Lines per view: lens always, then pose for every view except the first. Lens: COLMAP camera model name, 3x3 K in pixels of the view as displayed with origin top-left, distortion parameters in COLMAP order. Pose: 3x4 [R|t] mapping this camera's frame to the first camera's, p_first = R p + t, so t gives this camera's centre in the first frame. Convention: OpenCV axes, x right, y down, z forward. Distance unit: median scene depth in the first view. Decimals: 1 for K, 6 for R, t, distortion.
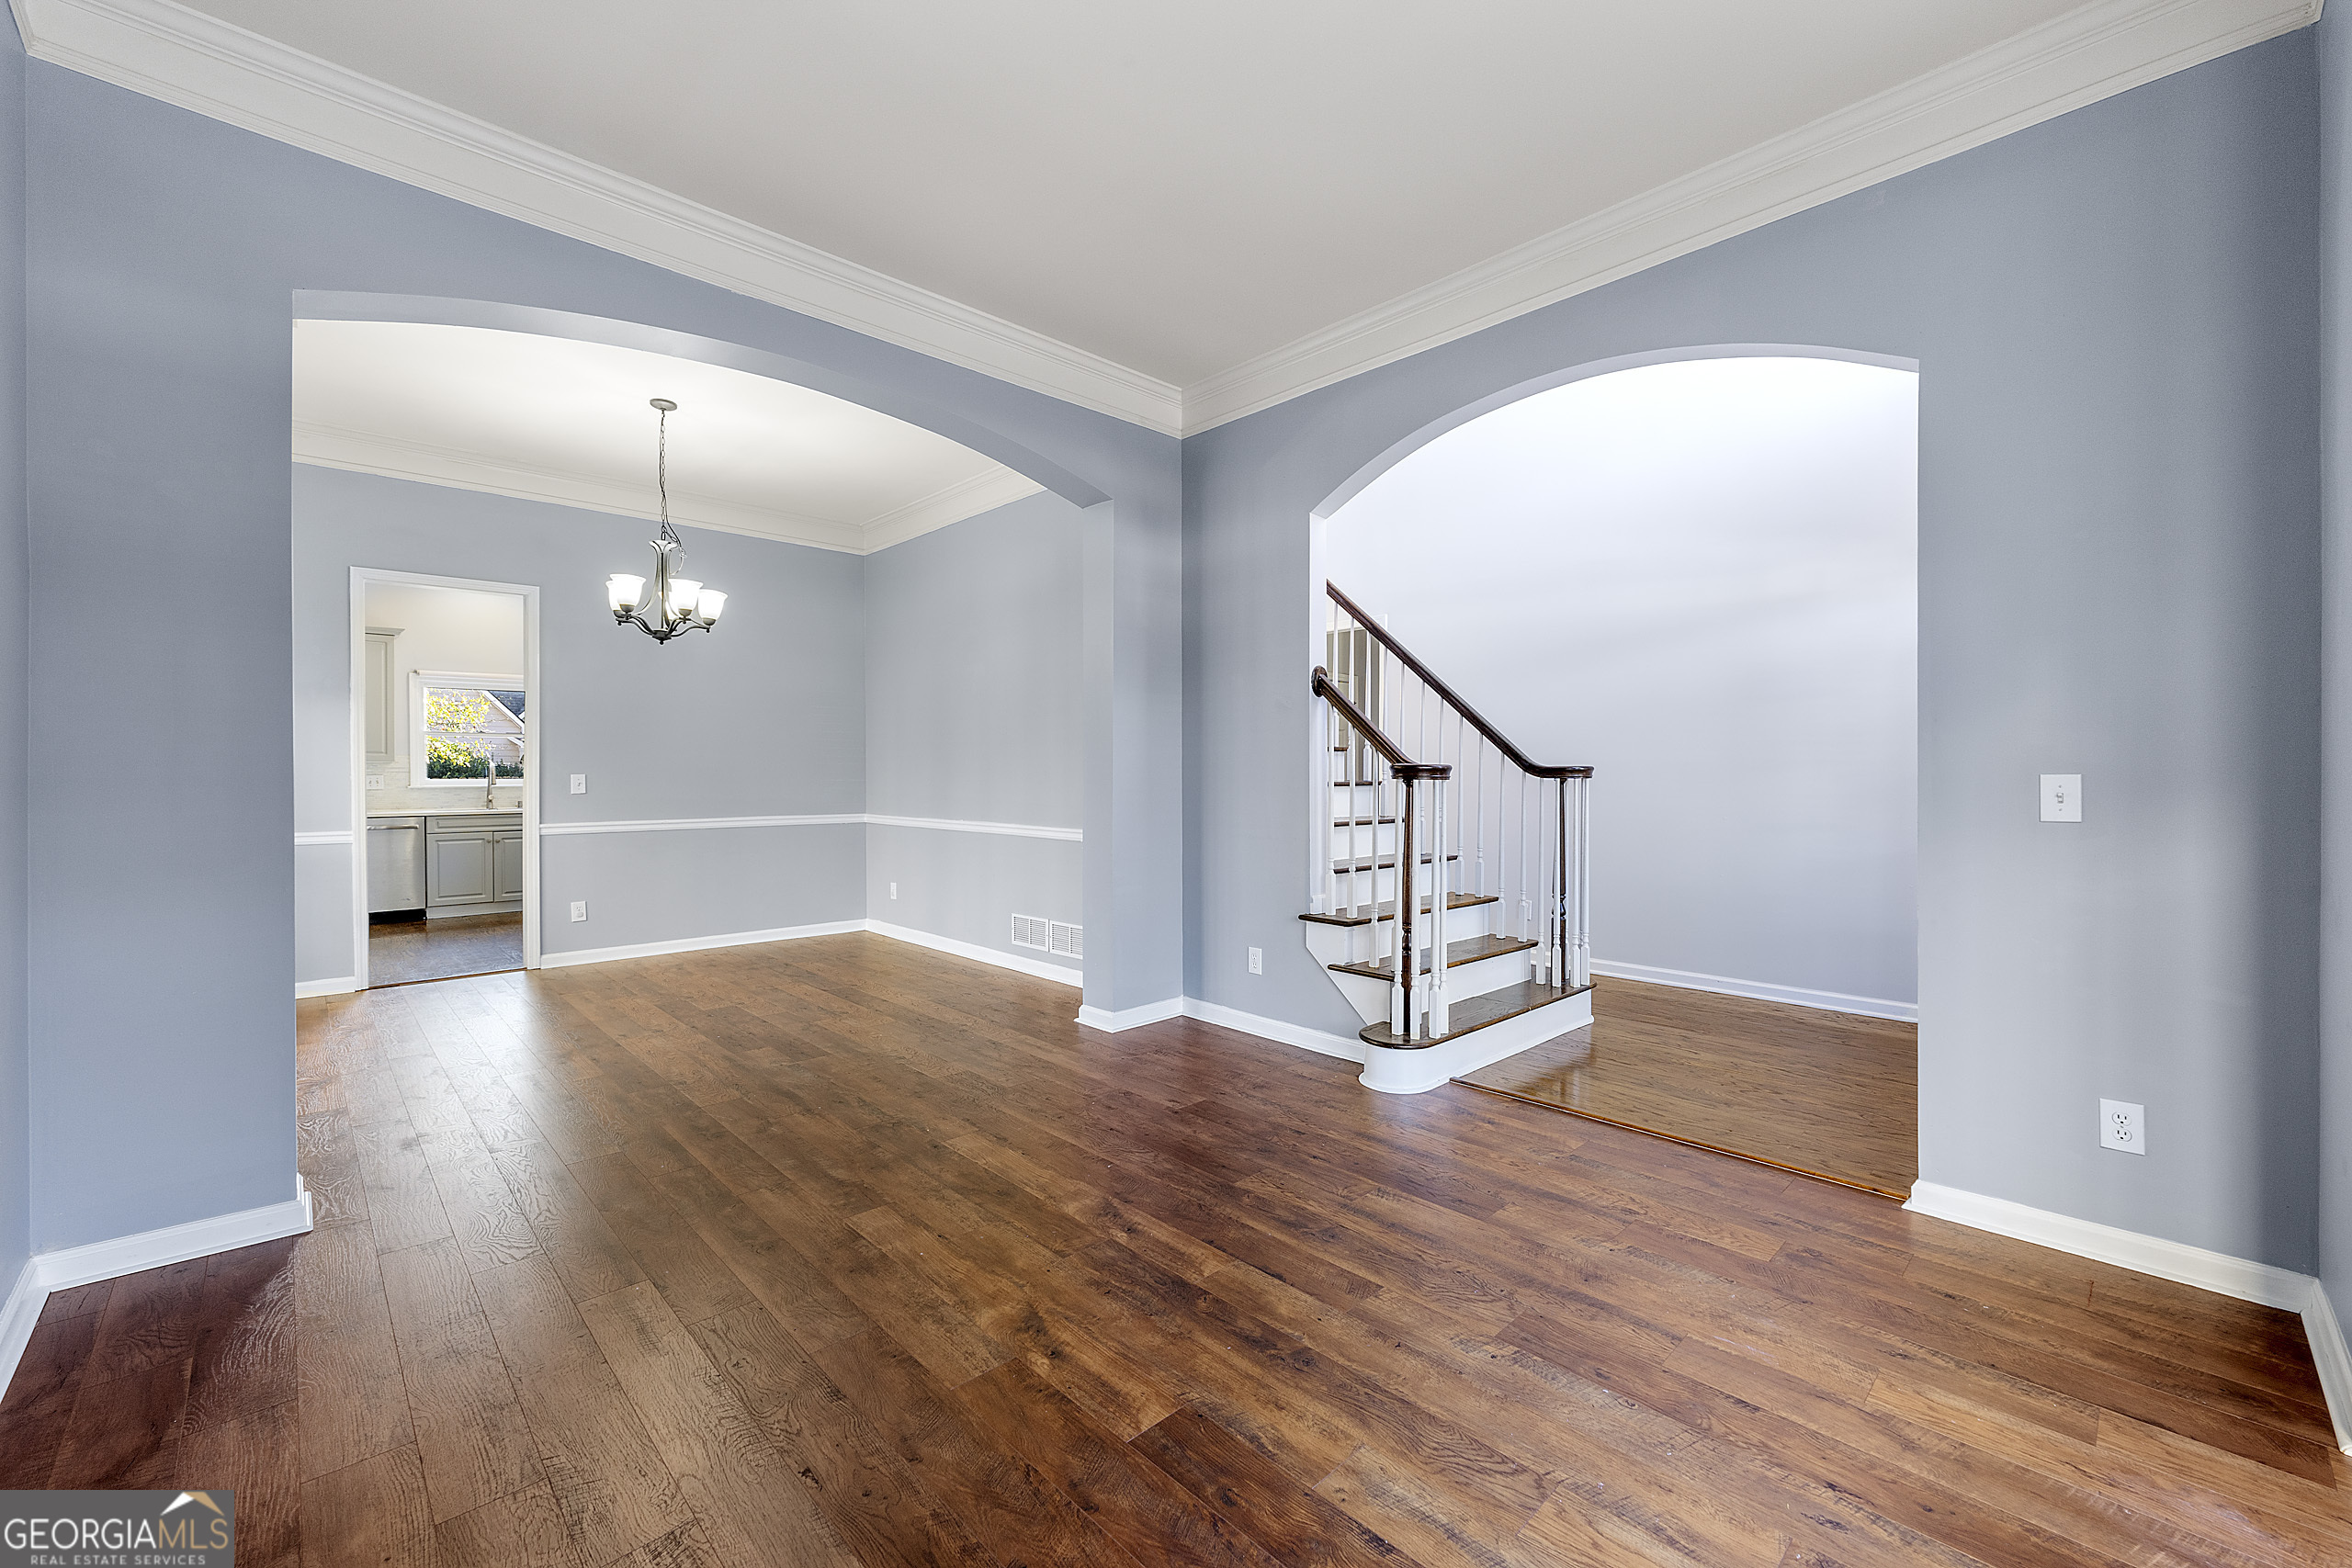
lens RADIAL K [[946.6, 0, 1176.0], [0, 946.6, 784.0], [0, 0, 1]] dist [-0.001084, -0.000152]
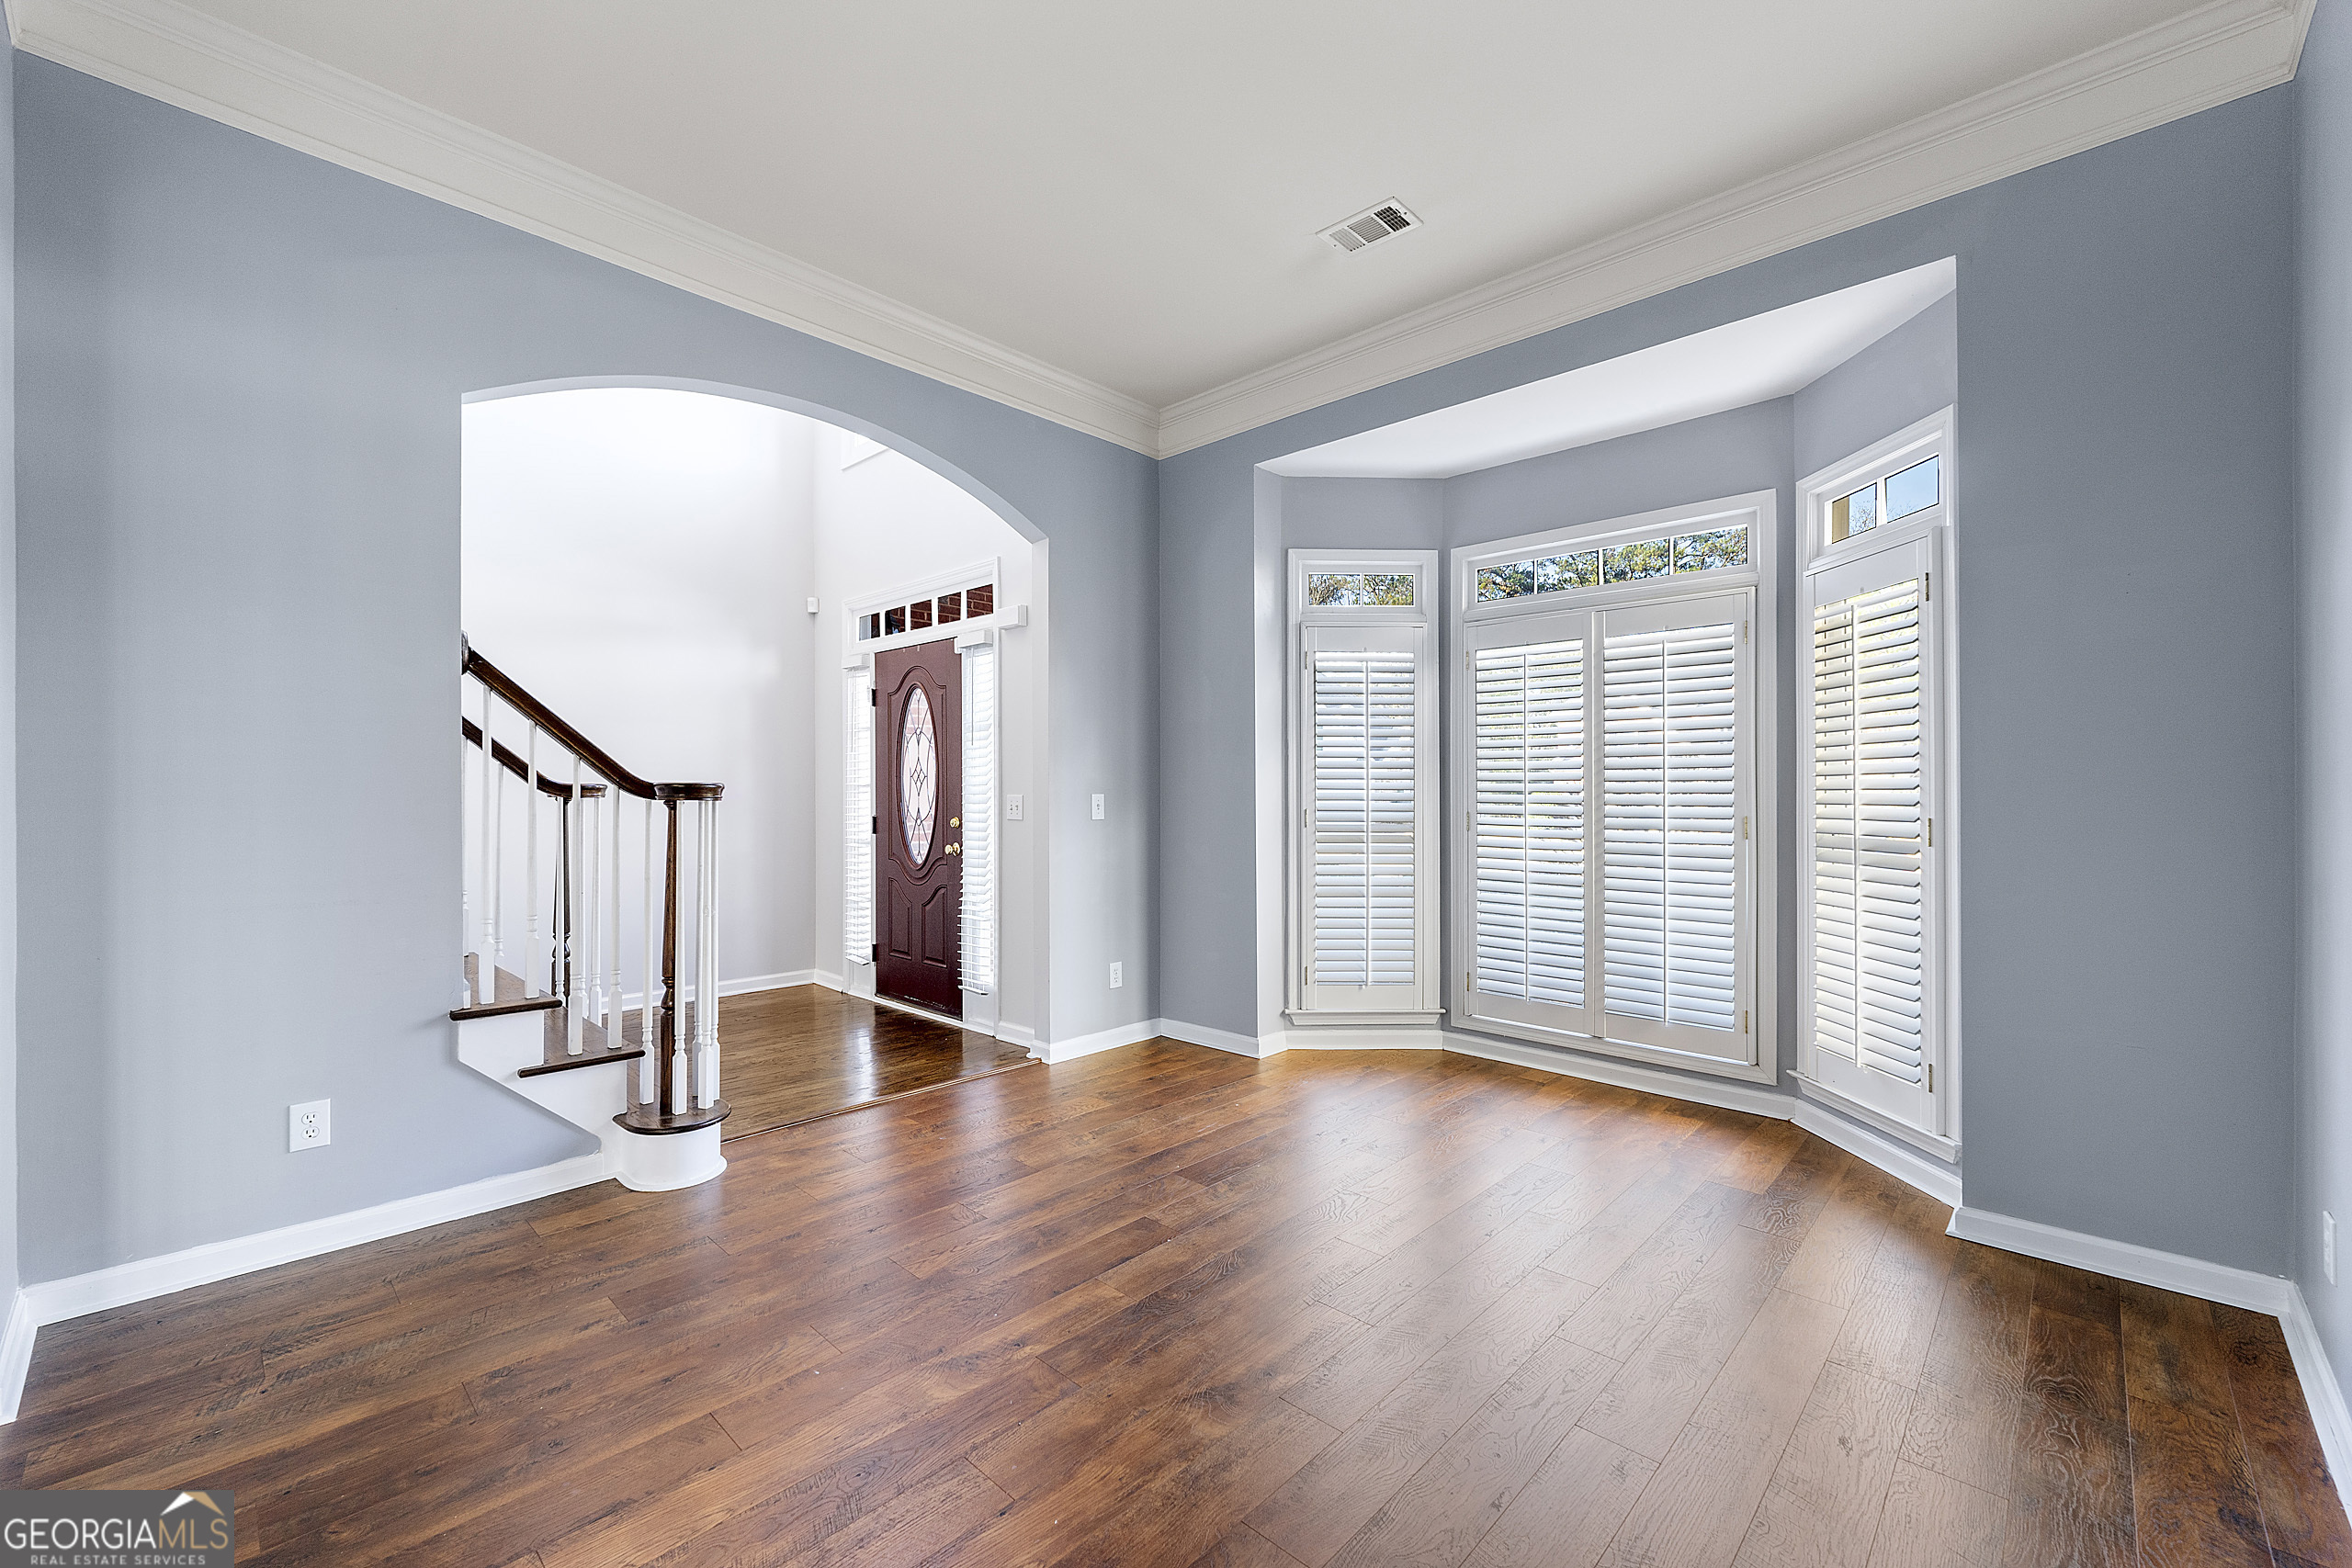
lens RADIAL K [[957.9, 0, 1178.5], [0, 957.9, 787.2], [0, 0, 1]] dist [-0.001602, -0.000325]
pose [[-0.052863, 0.002393, 0.998599, -0.606868], [0.005249, 0.999984, -0.002118, -0.012641], [-0.998588, 0.005129, -0.052874, 0.605234]]
